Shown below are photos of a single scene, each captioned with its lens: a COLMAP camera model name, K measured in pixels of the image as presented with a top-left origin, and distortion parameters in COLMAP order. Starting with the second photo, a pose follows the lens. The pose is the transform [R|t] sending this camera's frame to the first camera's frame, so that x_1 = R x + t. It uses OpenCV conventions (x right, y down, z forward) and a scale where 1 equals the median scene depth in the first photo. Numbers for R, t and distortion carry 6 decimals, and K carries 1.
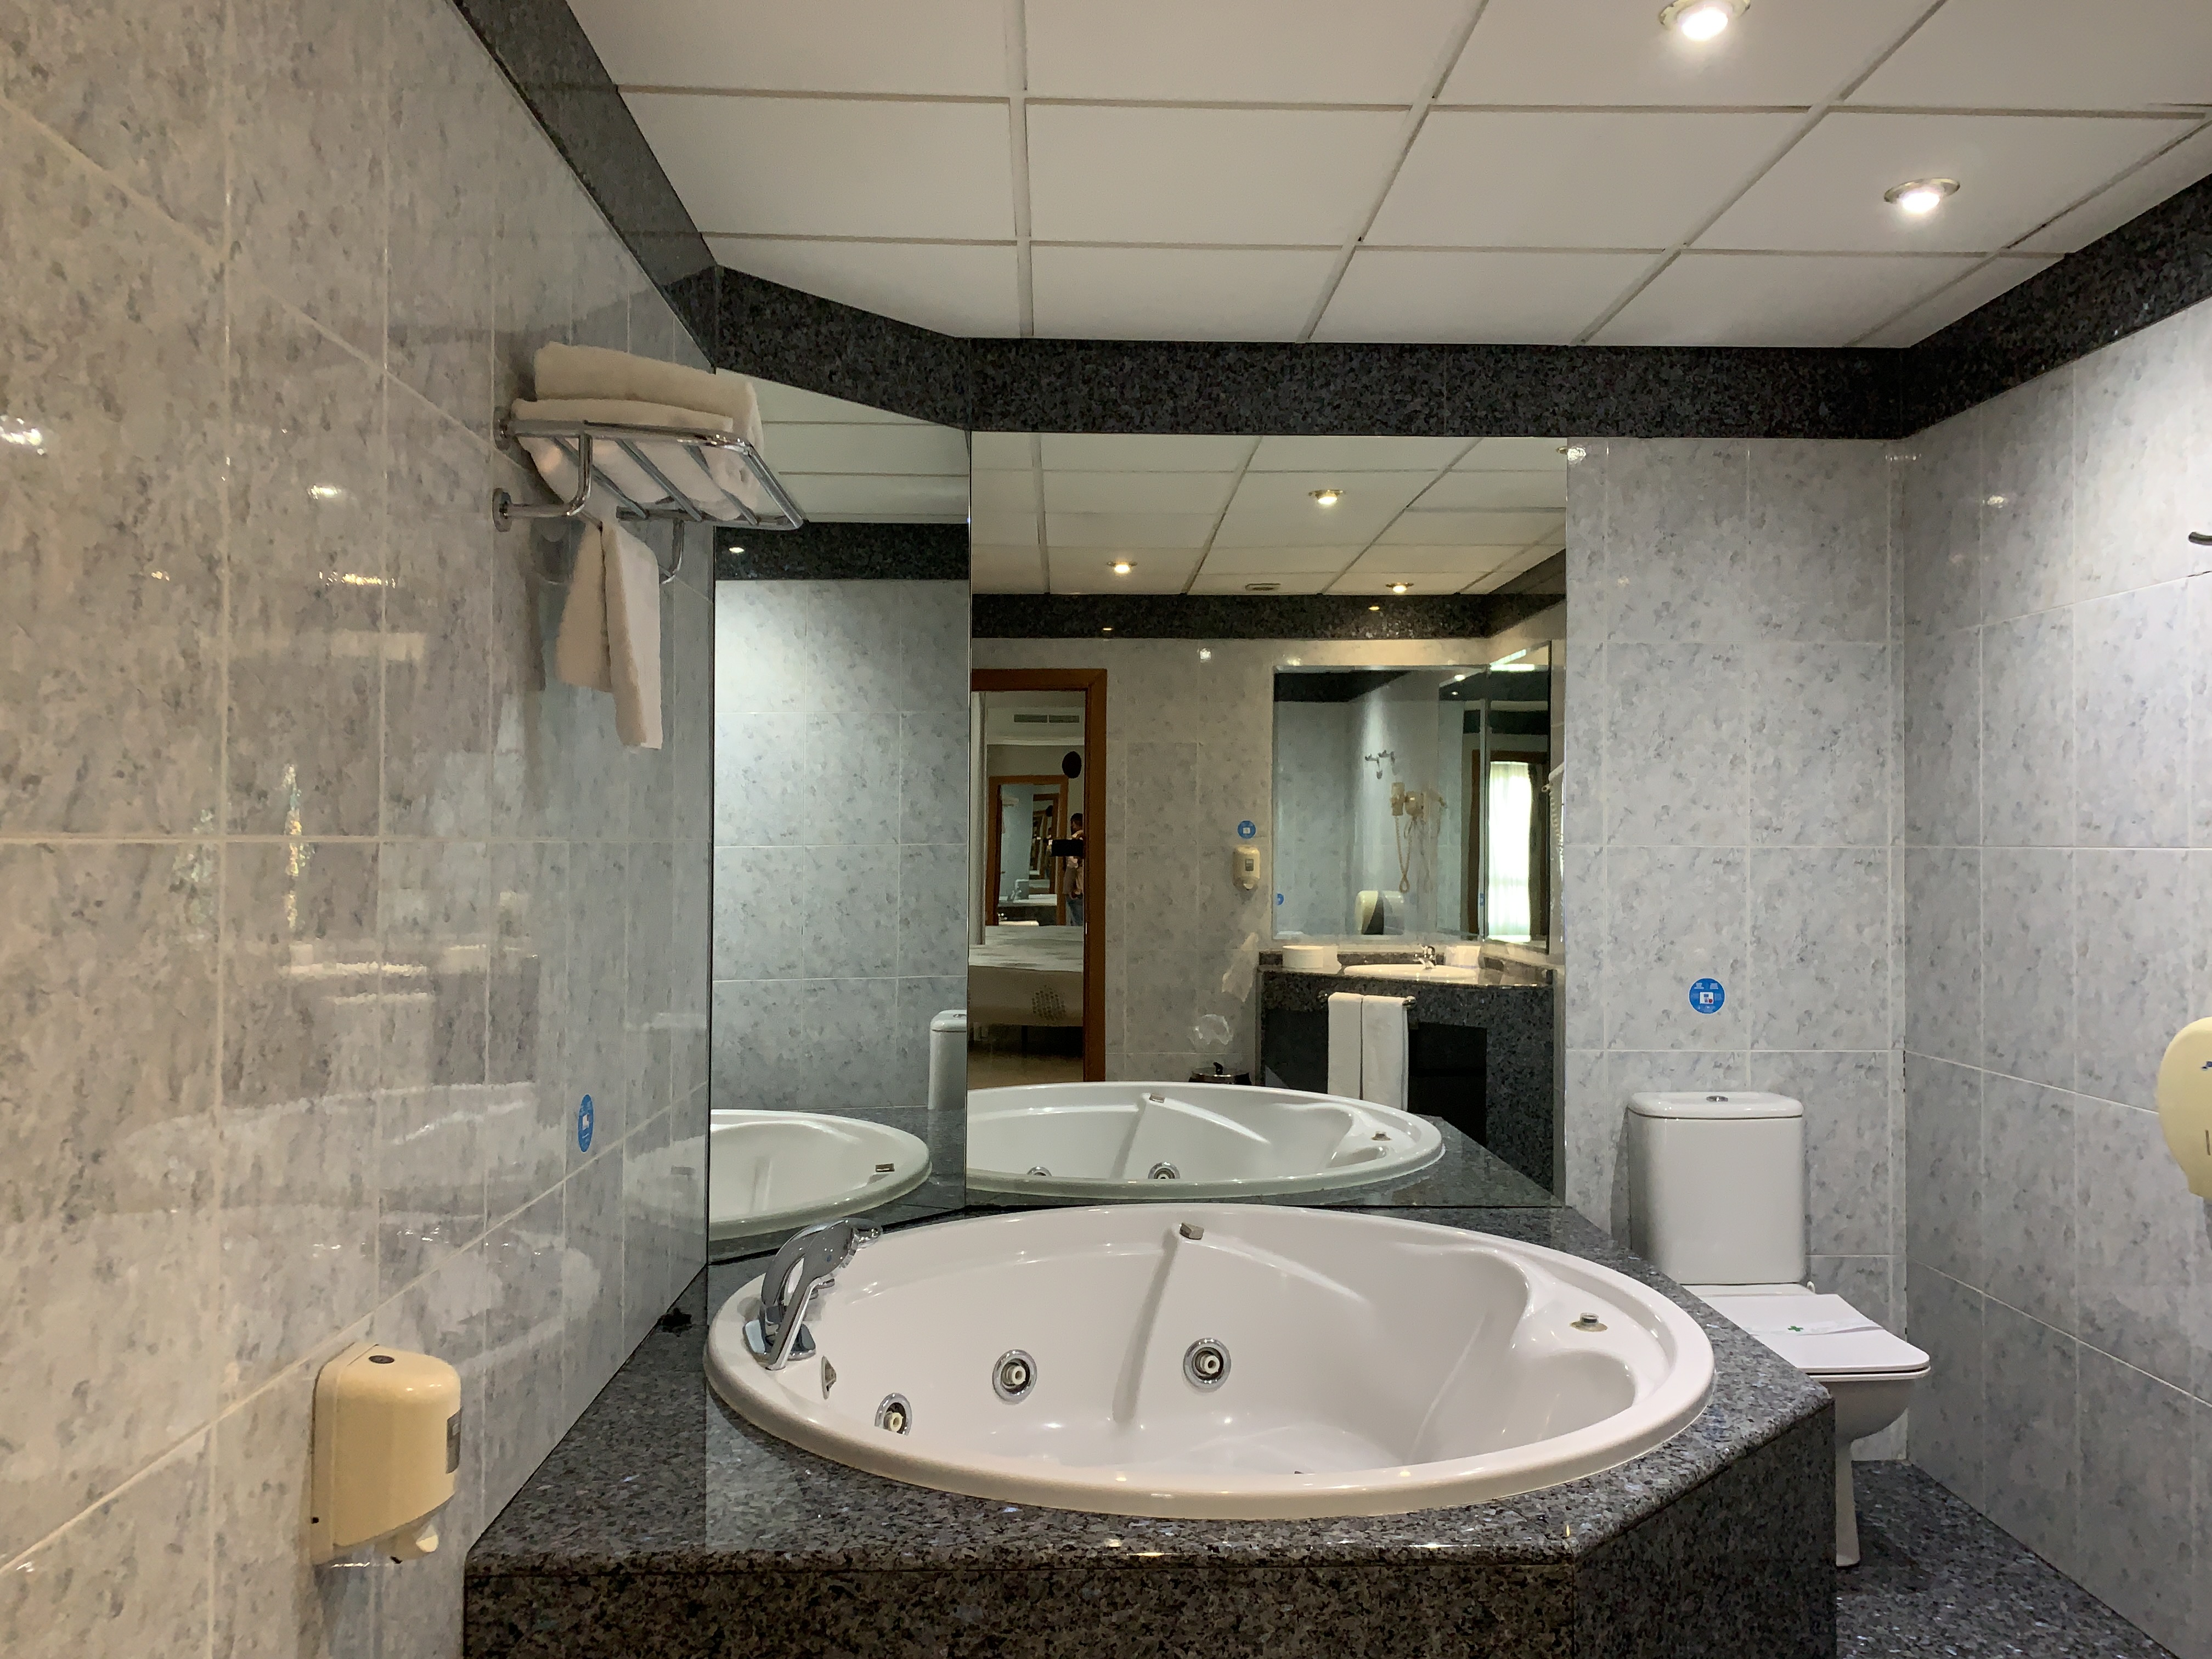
lens RADIAL K [[1615.1, 0, 1116.8], [0, 1615.1, 842.5], [0, 0, 1]] dist [0.096333, -0.256948]
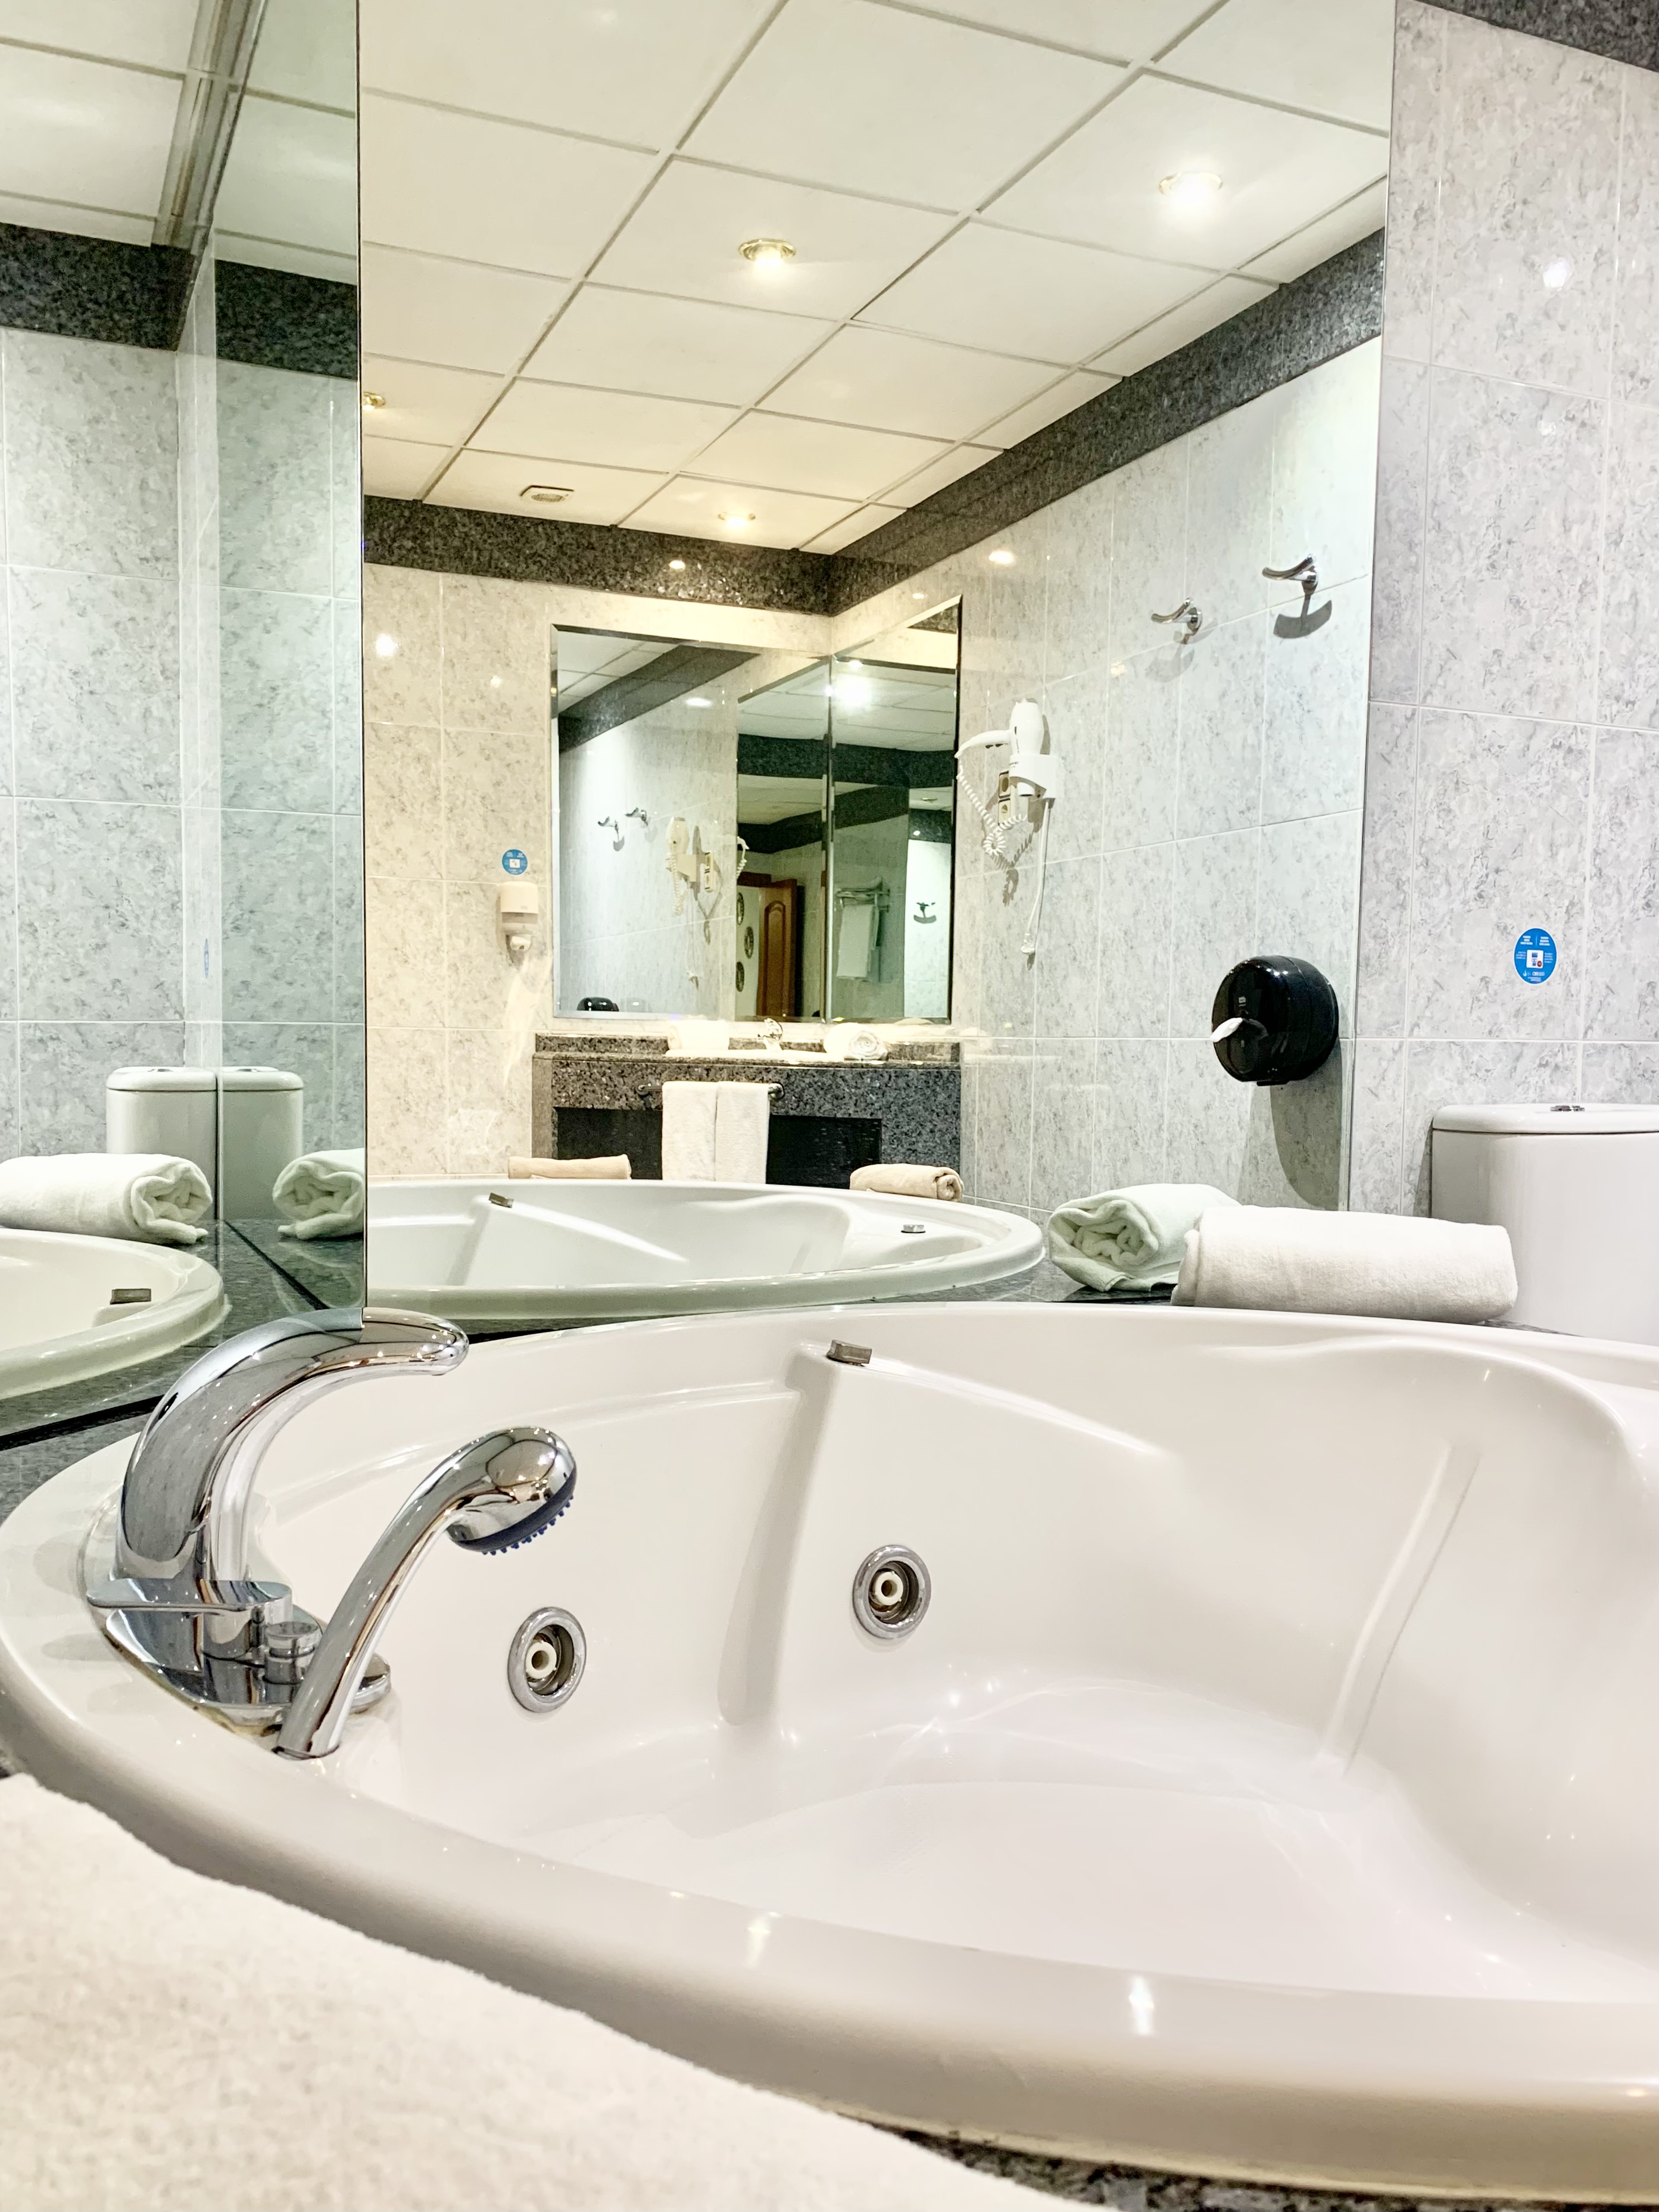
lens RADIAL K [[1704.8, 0, 828.5], [0, 1704.8, 1231.6], [0, 0, 1]] dist [-0.031467, -0.000267]
pose [[0.921824, -0.029618, 0.386476, -0.158766], [-0.013767, 0.993945, 0.109010, 0.133272], [-0.387364, -0.105808, 0.915835, 0.481095]]
